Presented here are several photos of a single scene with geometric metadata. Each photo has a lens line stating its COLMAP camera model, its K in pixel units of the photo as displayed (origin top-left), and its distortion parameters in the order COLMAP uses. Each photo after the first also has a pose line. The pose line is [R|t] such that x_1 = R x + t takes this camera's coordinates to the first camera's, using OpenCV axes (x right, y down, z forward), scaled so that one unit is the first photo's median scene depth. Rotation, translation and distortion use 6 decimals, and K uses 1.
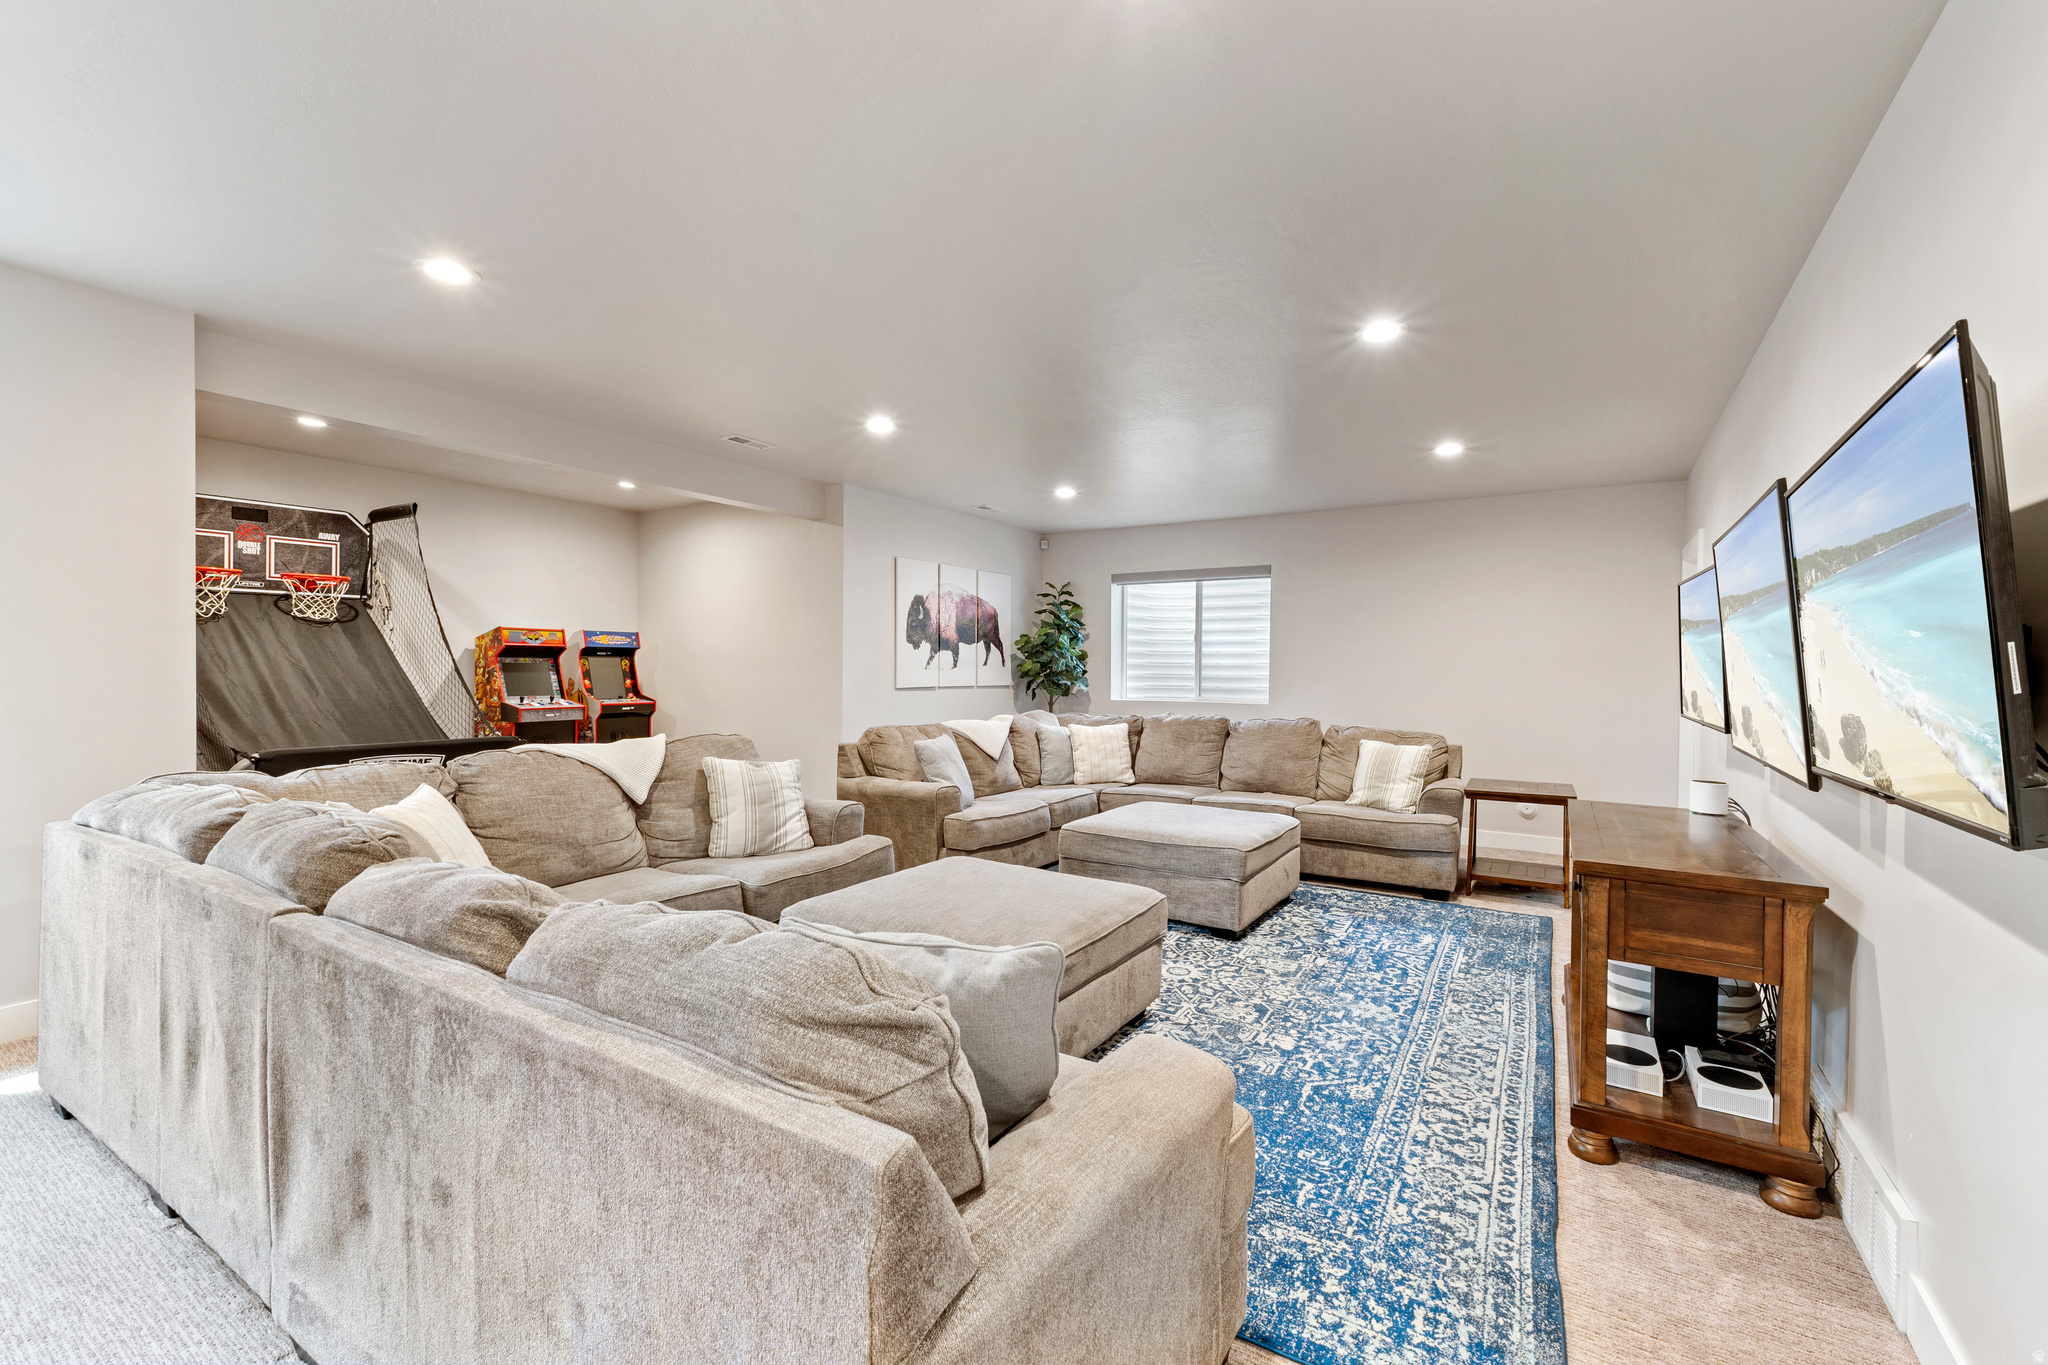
lens RADIAL K [[883.4, 0, 1020.5], [0, 883.4, 684.0], [0, 0, 1]] dist [-0.000291, -0.000492]
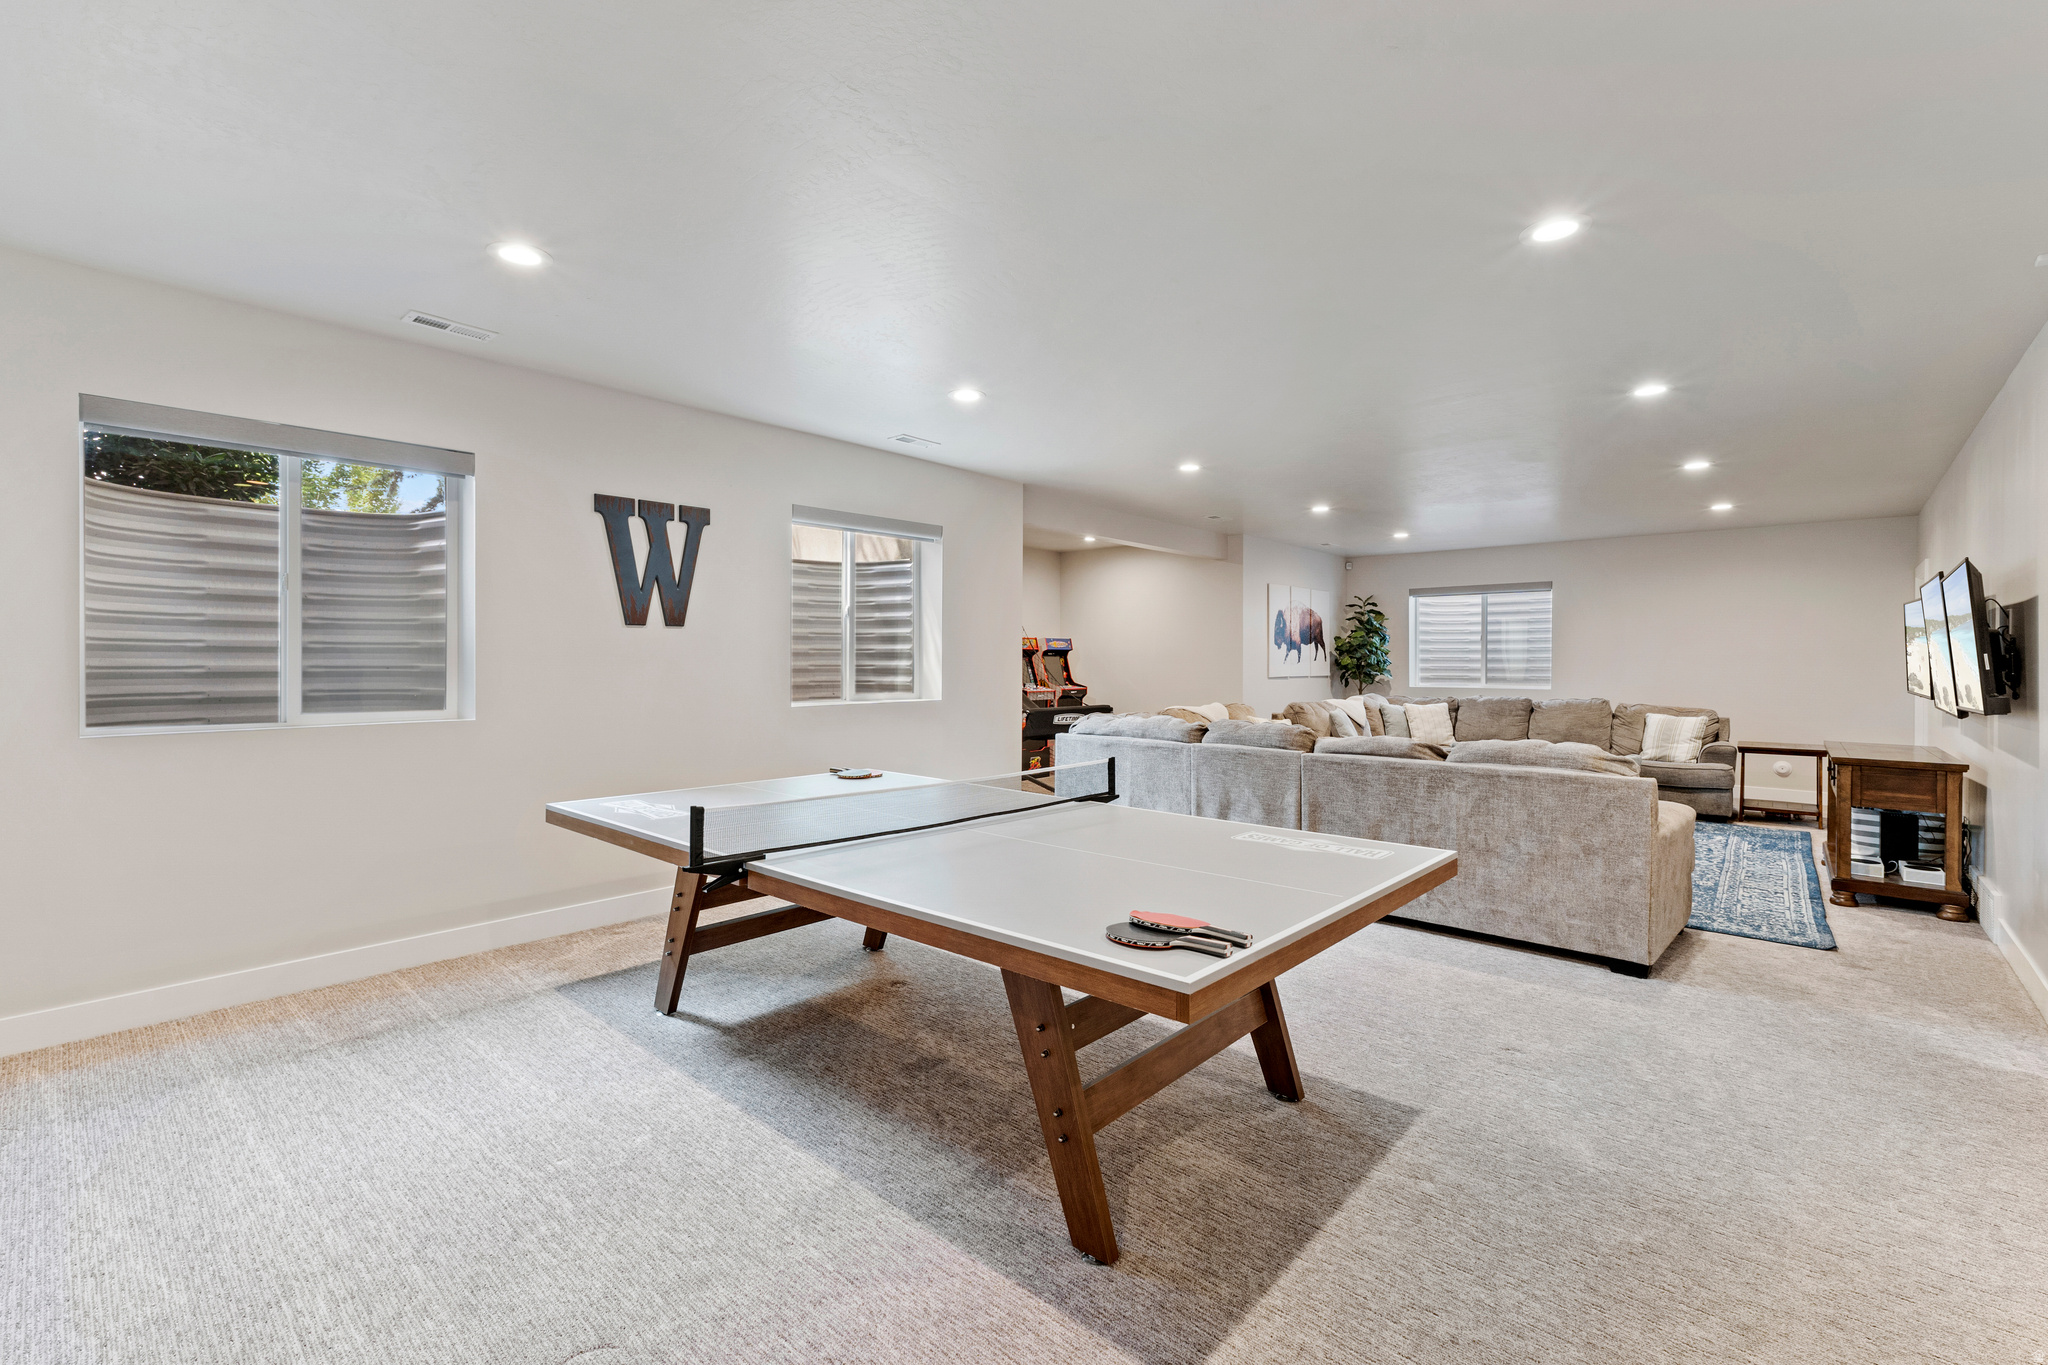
lens RADIAL K [[883.4, 0, 1027.7], [0, 883.4, 667.5], [0, 0, 1]] dist [-0.000291, -0.000492]
pose [[0.986198, -0.005216, -0.165490, -0.325074], [0.003194, 0.999917, -0.012481, 0.005895], [0.165541, 0.011780, 0.986132, -0.496019]]
